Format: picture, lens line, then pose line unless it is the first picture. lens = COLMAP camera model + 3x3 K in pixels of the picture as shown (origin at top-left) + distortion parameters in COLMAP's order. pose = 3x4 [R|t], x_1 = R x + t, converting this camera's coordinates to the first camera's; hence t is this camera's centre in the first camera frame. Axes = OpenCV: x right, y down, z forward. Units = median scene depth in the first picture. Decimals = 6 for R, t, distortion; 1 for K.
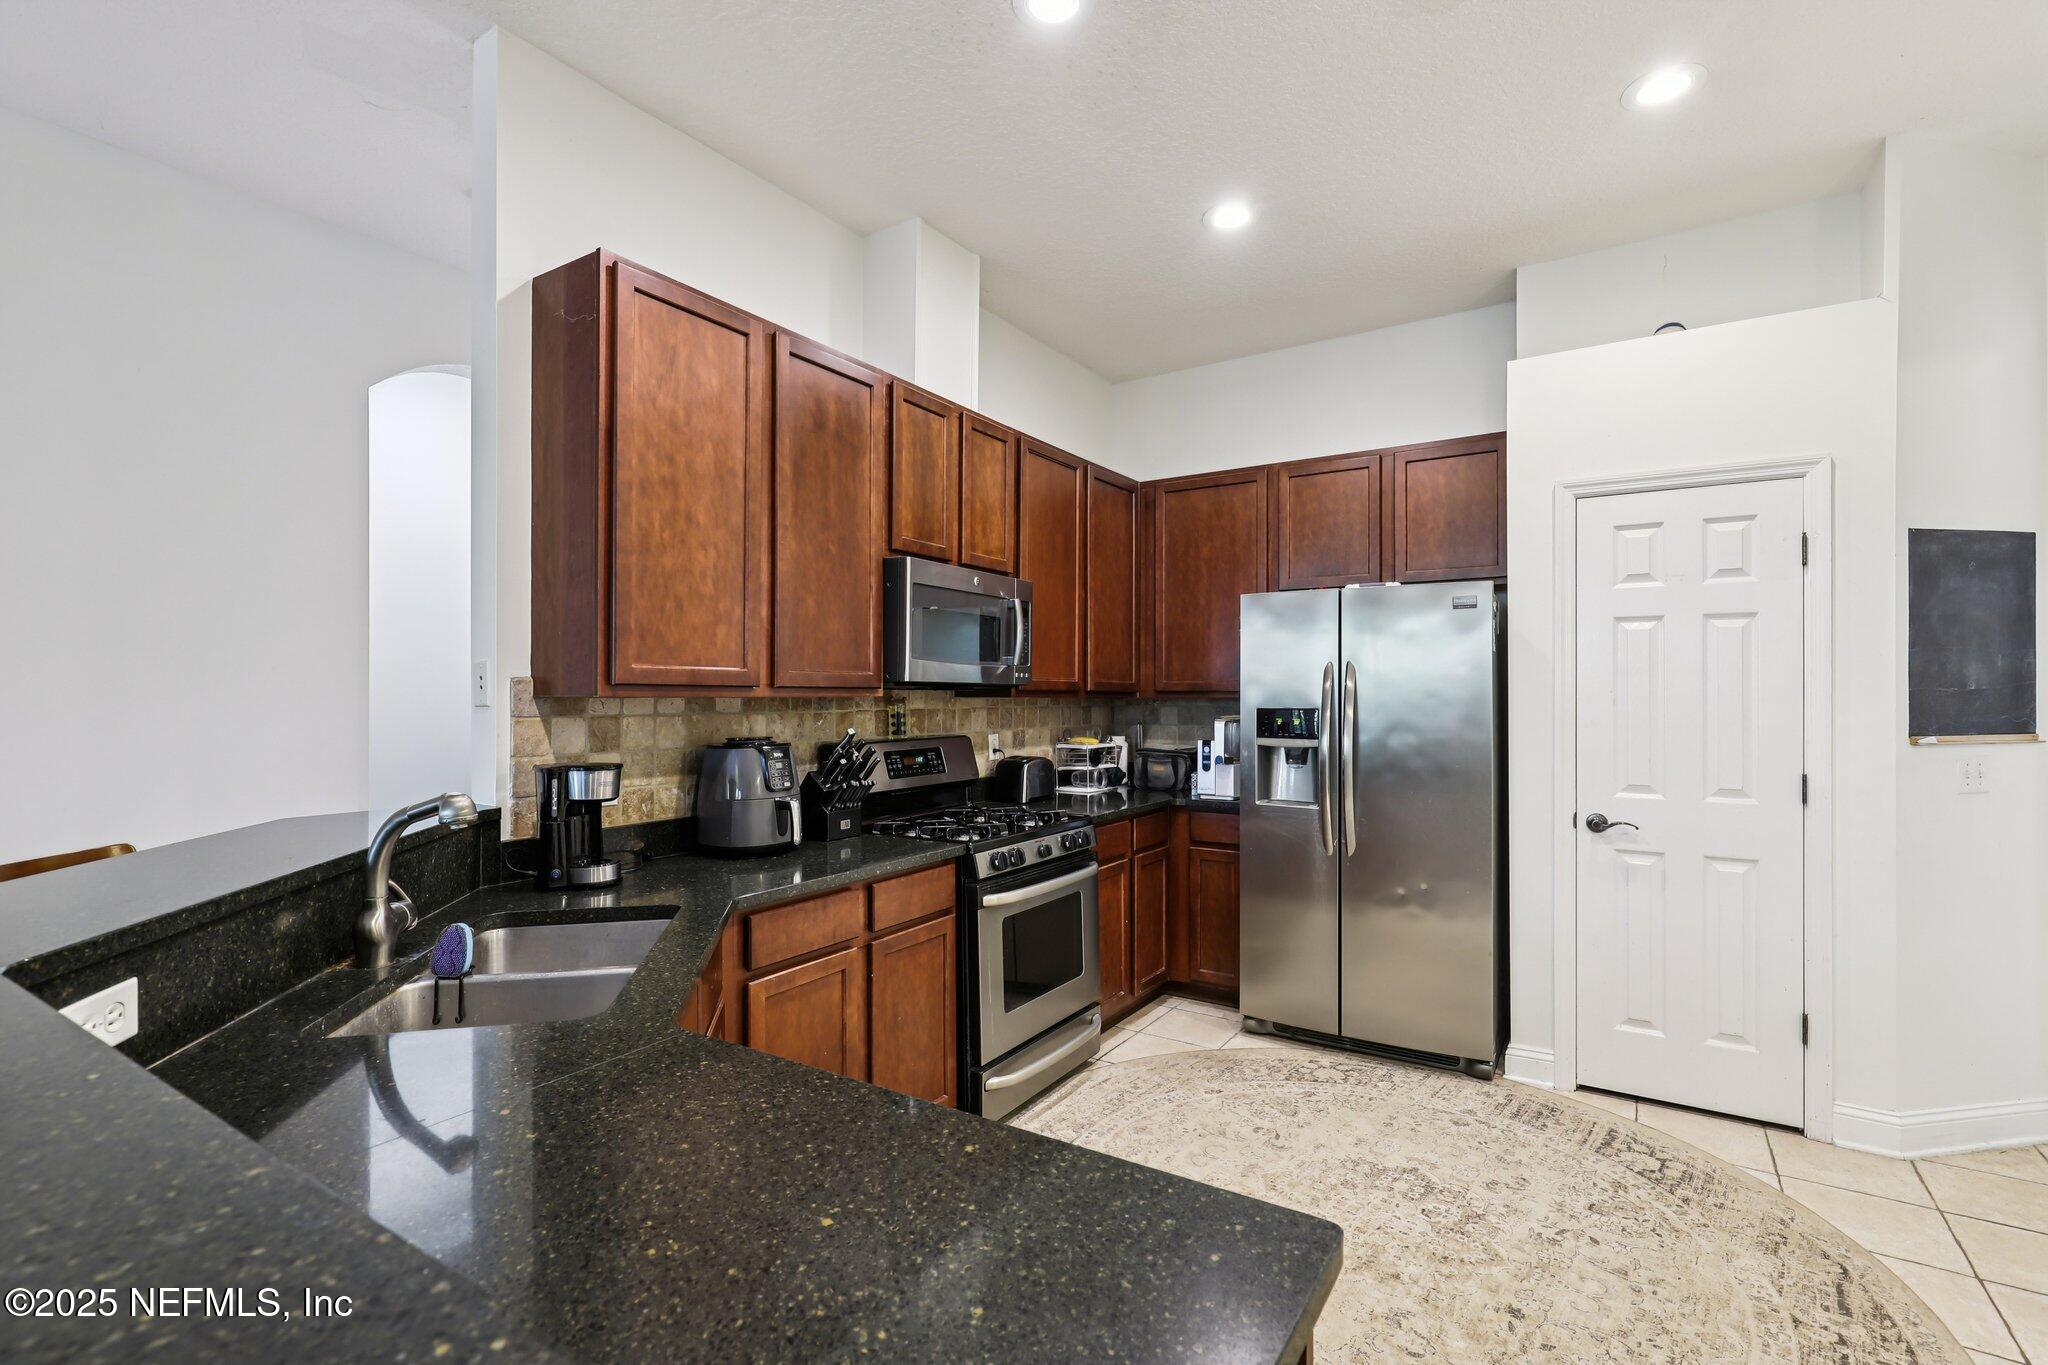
lens RADIAL K [[931.9, 0, 1031.4], [0, 931.9, 692.6], [0, 0, 1]] dist [0.003070, -0.000008]
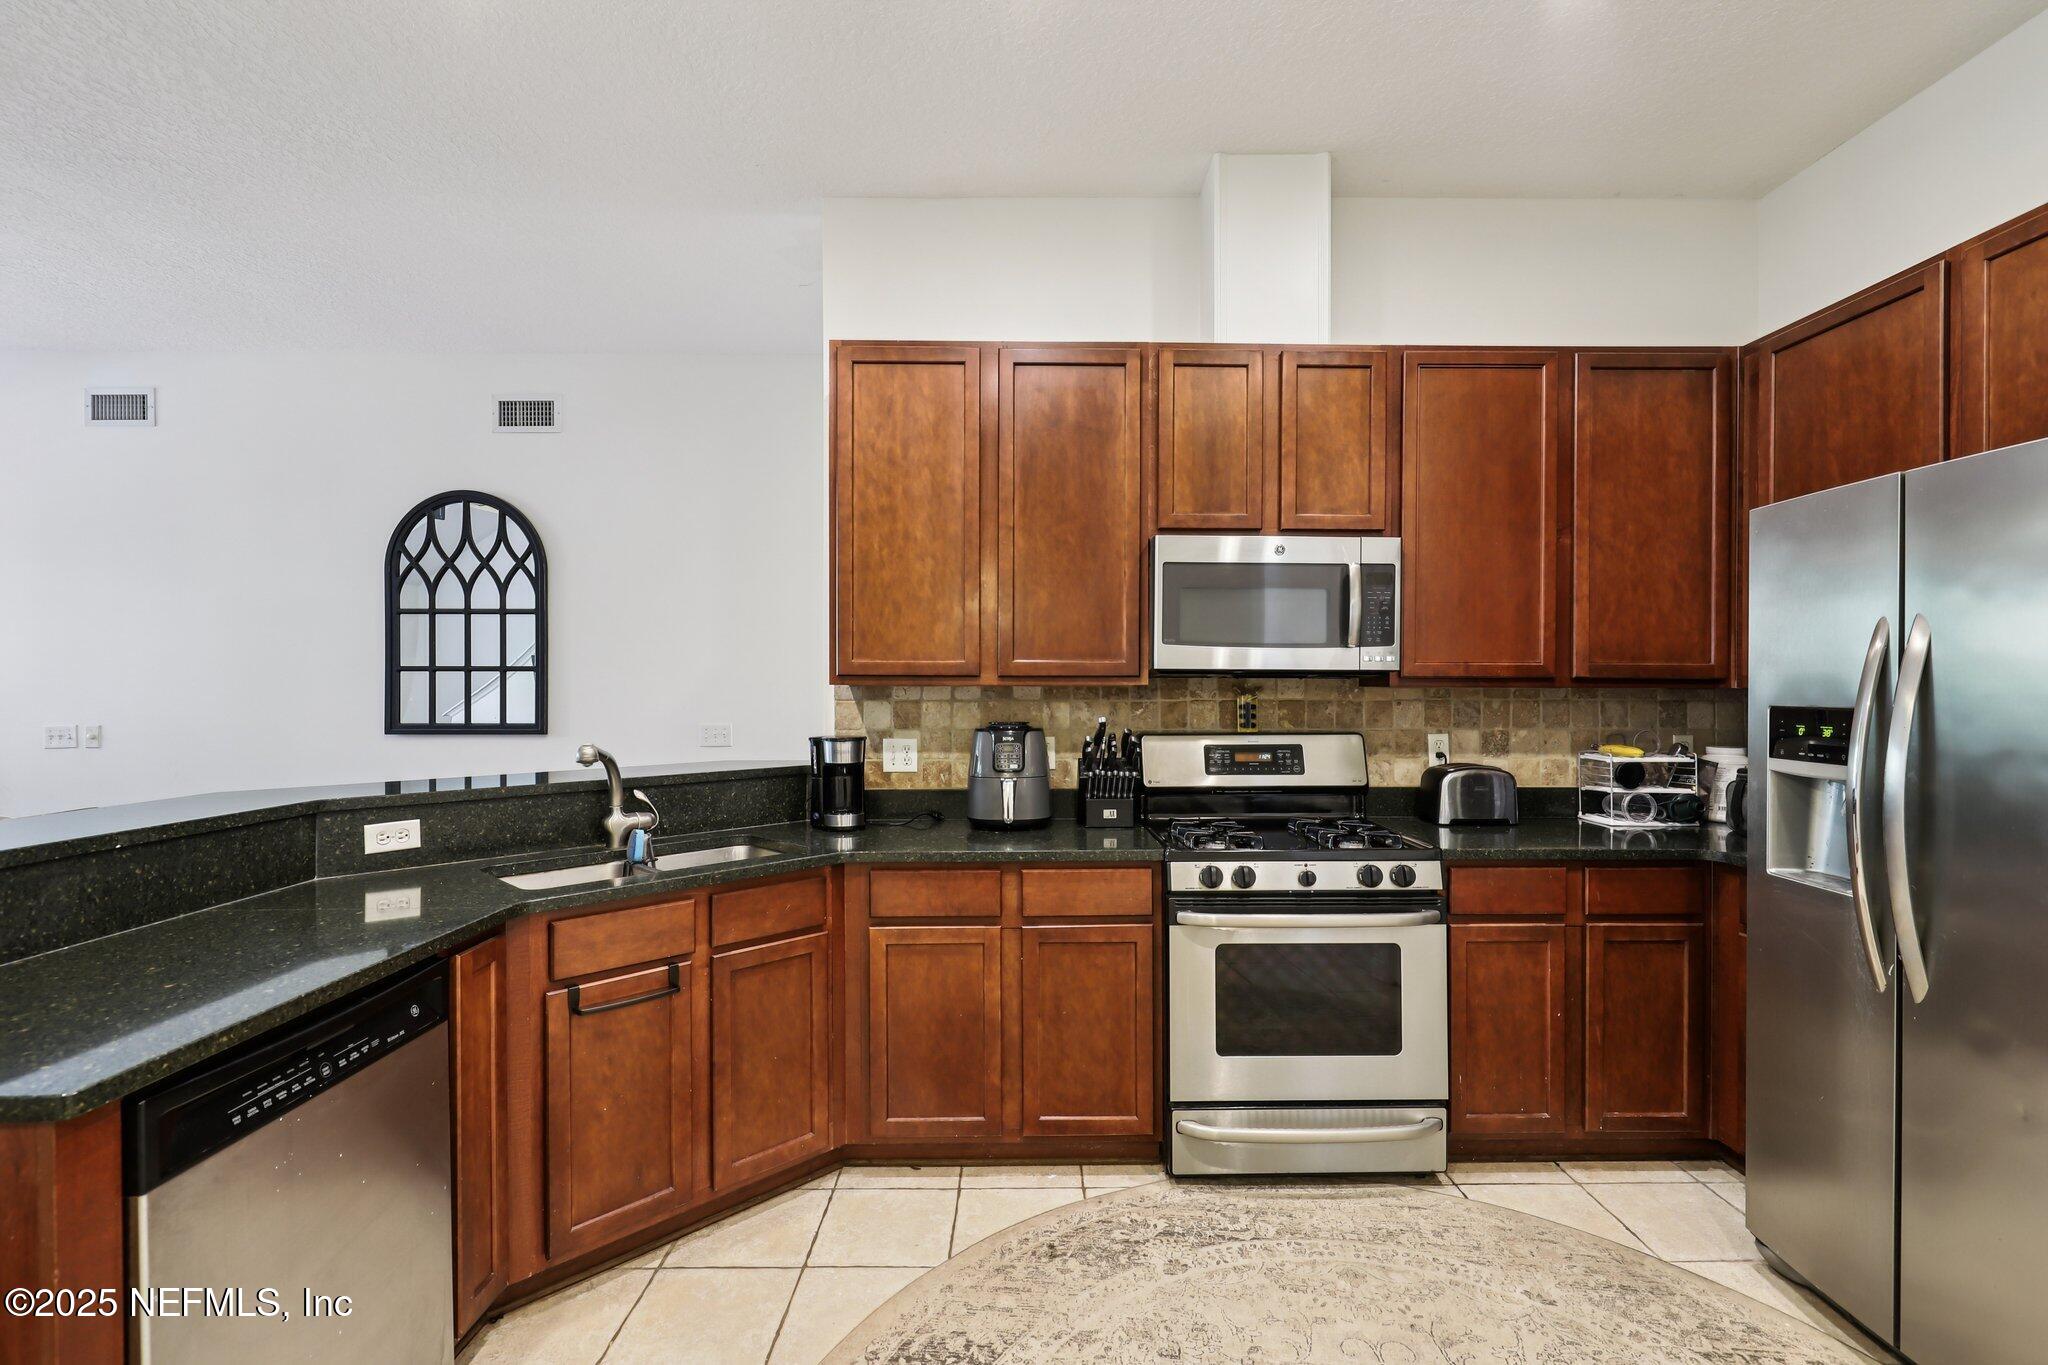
lens RADIAL K [[931.9, 0, 1031.4], [0, 931.9, 692.6], [0, 0, 1]] dist [0.003070, -0.000008]
pose [[0.551927, 0.006012, -0.833870, 0.601606], [0.001676, 0.999964, 0.008319, 0.003717], [0.833890, -0.005989, 0.551897, 0.395103]]
